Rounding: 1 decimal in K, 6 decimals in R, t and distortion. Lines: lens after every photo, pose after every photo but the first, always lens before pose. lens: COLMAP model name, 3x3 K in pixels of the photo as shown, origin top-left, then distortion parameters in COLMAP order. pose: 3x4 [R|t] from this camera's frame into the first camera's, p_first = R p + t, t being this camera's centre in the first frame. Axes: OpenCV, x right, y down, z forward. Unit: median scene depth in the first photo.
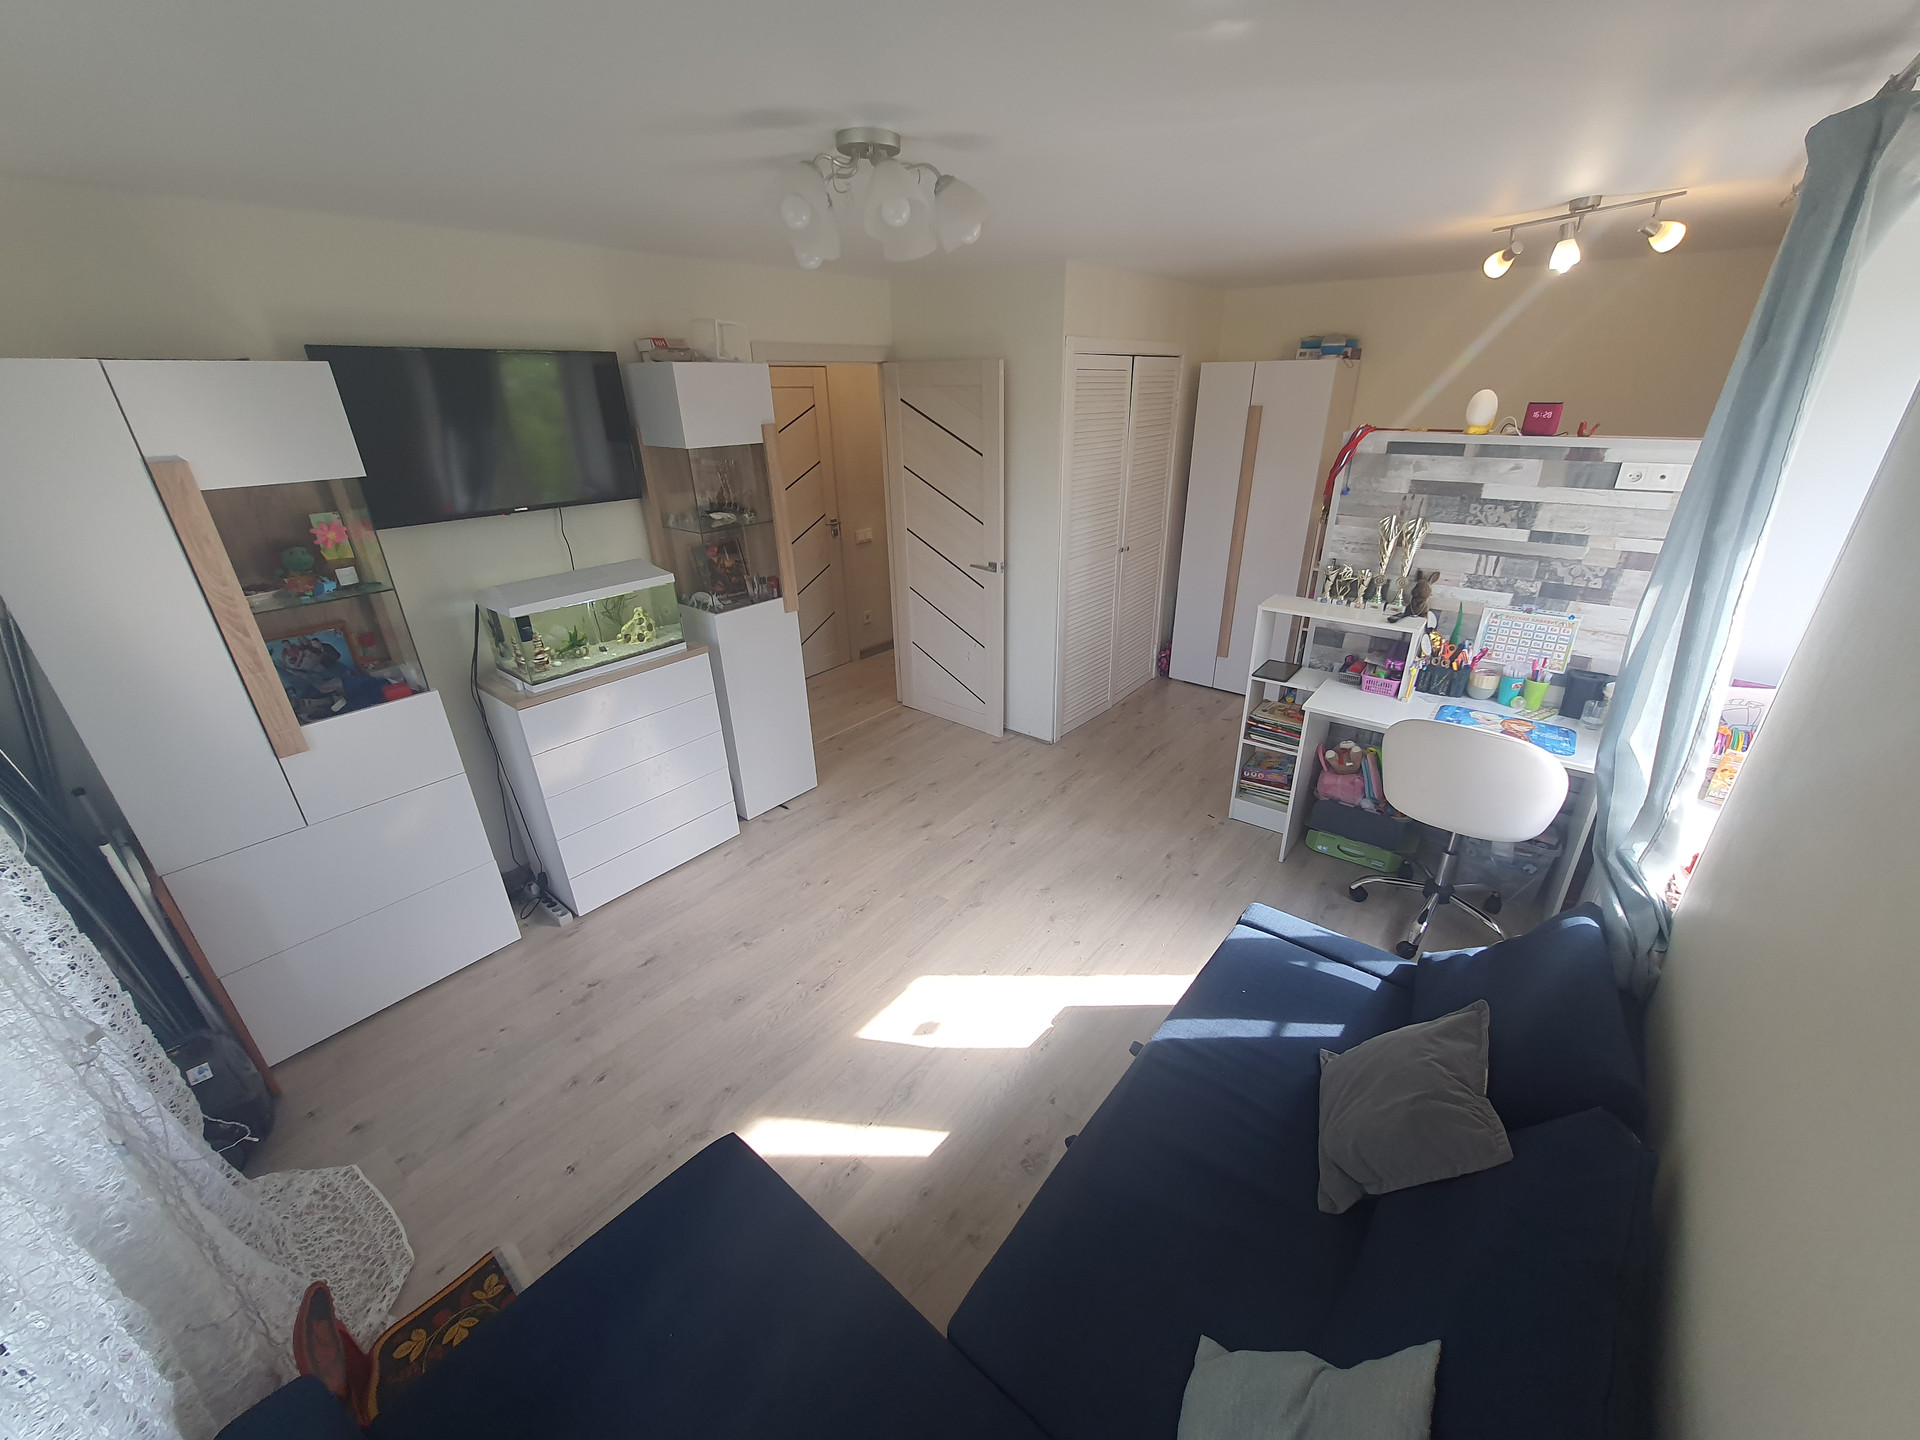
lens RADIAL K [[748.7, 0, 978.5], [0, 748.7, 721.0], [0, 0, 1]] dist [0.000864, -0.003682]
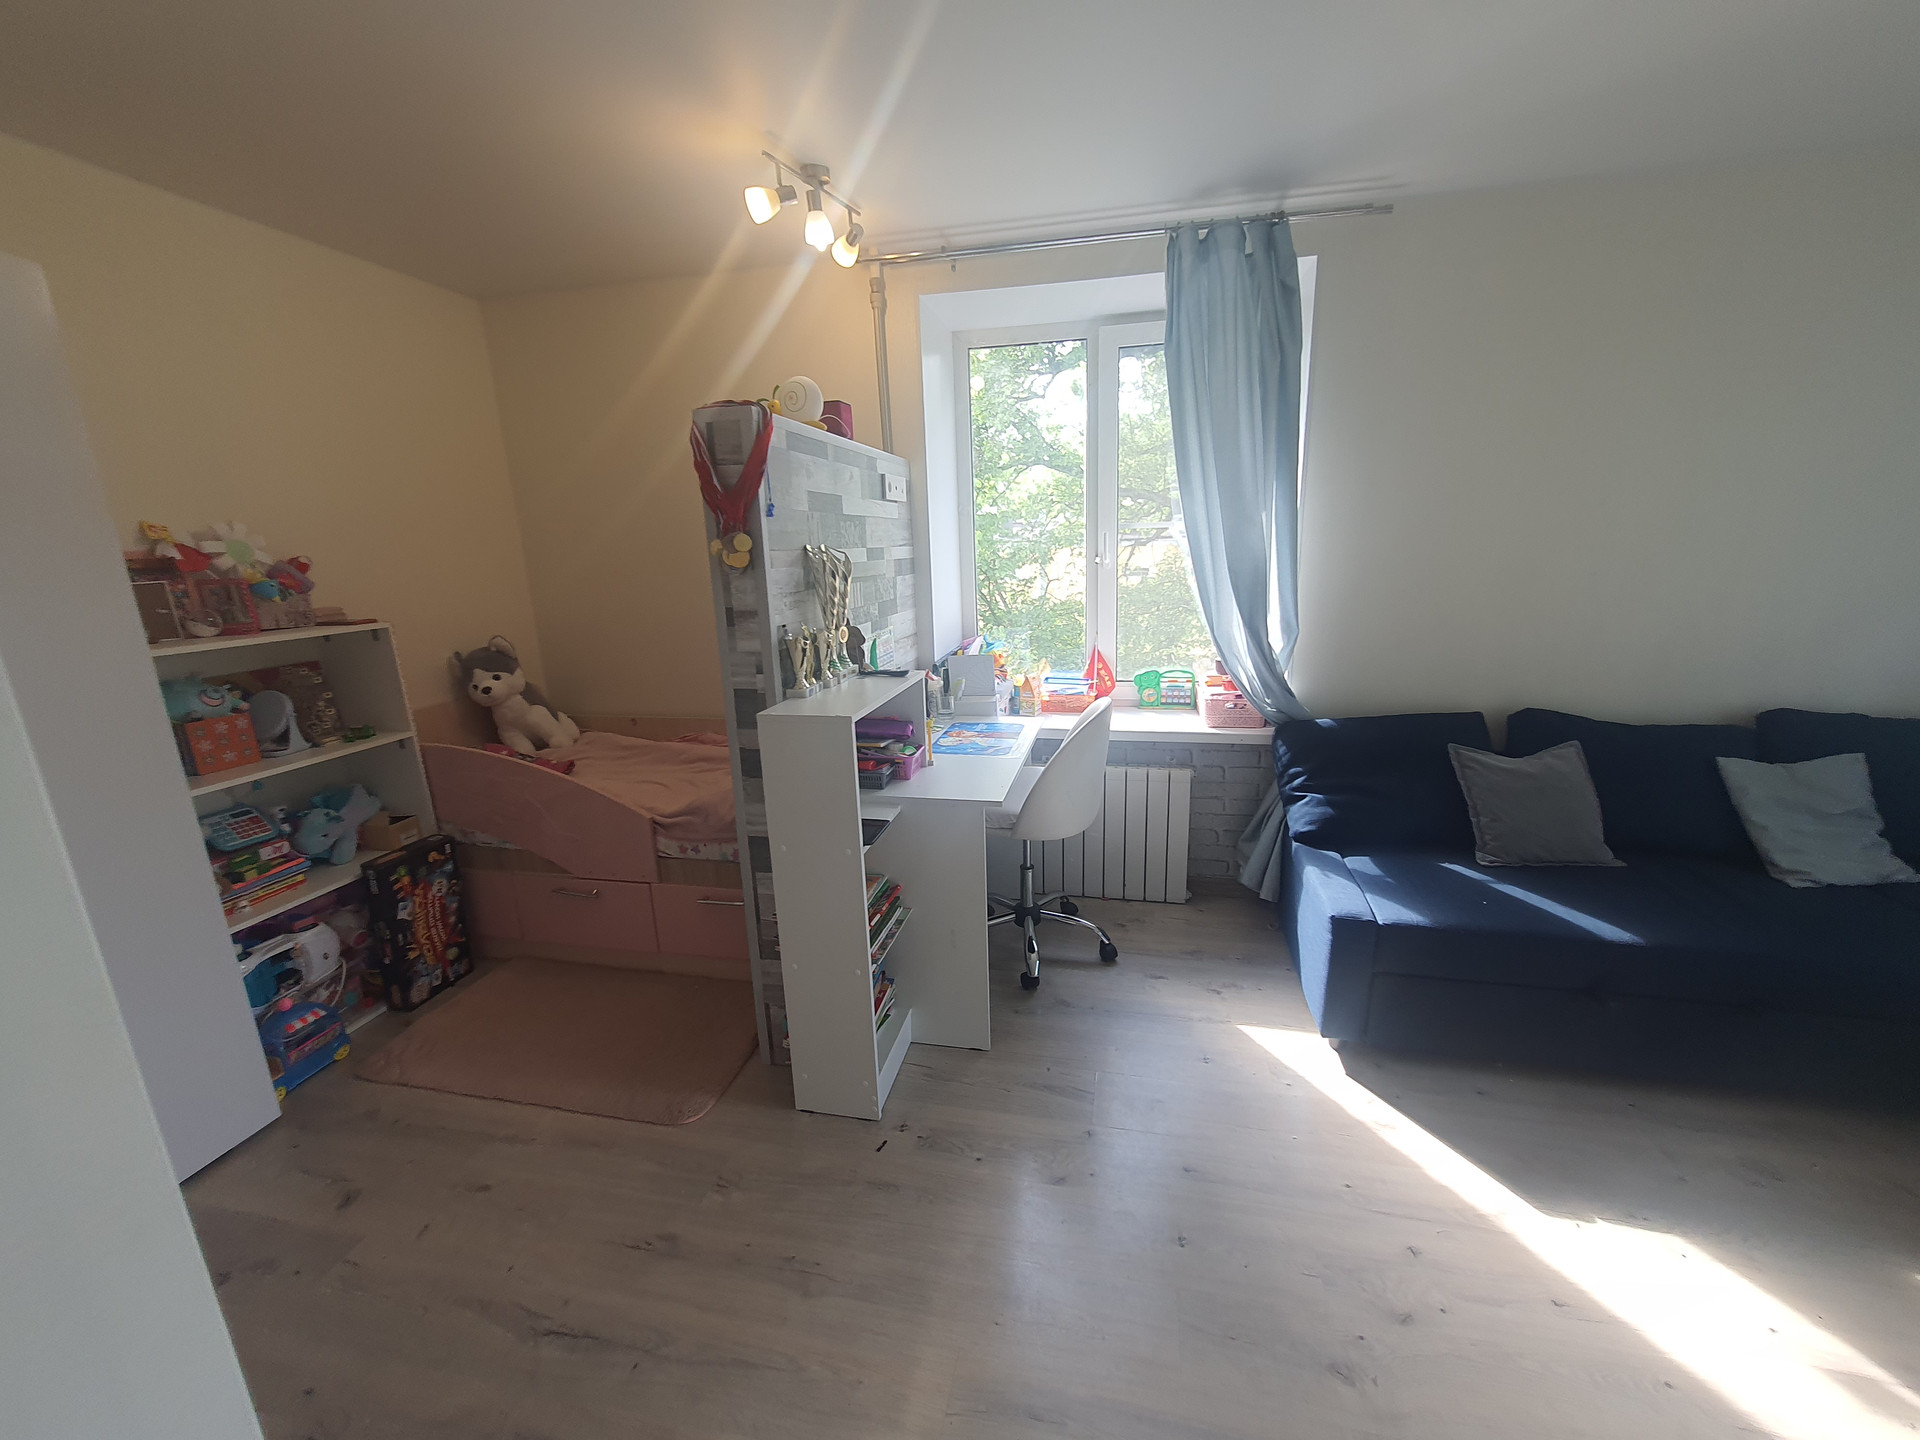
lens RADIAL K [[747.7, 0, 978.5], [0, 747.7, 724.7], [0, 0, 1]] dist [0.001442, 0.000195]
pose [[-0.437119, -0.183107, 0.880567, -0.124482], [0.402281, 0.835861, 0.373505, -0.317070], [-0.804423, 0.517502, -0.291710, 1.117708]]
